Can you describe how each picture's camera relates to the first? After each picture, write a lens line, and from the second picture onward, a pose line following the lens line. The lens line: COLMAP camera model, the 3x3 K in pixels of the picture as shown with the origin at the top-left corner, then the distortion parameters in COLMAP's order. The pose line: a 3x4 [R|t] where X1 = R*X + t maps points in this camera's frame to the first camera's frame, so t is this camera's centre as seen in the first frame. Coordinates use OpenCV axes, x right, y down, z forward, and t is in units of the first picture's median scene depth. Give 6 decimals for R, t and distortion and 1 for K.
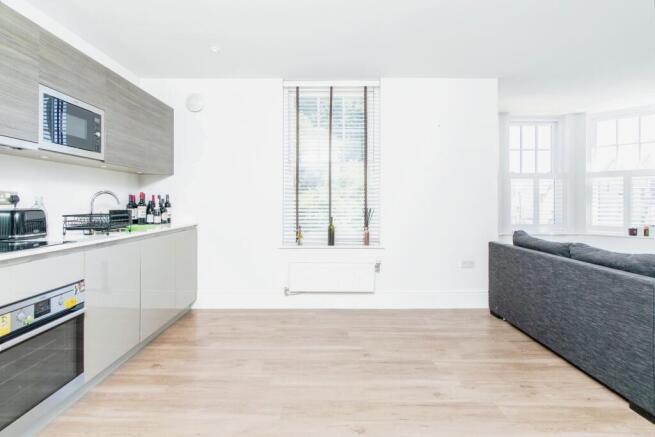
lens RADIAL K [[341.6, 0, 326.3], [0, 341.6, 204.7], [0, 0, 1]] dist [-0.001745, -0.000257]
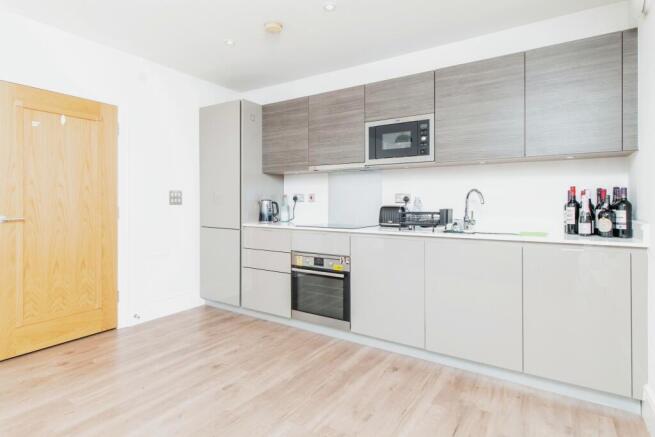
lens RADIAL K [[348.8, 0, 327.2], [0, 348.8, 200.5], [0, 0, 1]] dist [0.000794, -0.000058]
pose [[-0.543994, -0.004543, -0.839077, 0.434416], [-0.005395, 0.999984, -0.001916, -0.005116], [0.839072, 0.003484, -0.544010, 1.350601]]
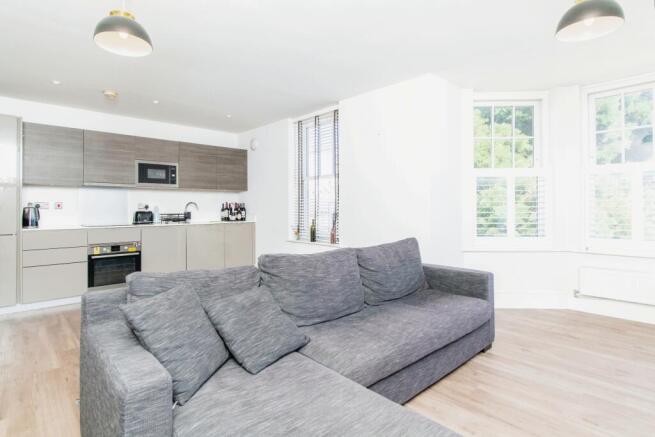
lens RADIAL K [[341.6, 0, 326.3], [0, 341.6, 204.7], [0, 0, 1]] dist [-0.001745, -0.000257]
pose [[0.687647, -0.007477, -0.726006, 1.483156], [-0.001579, 0.999929, -0.011794, -0.004612], [0.726043, 0.009256, 0.687587, 0.248162]]
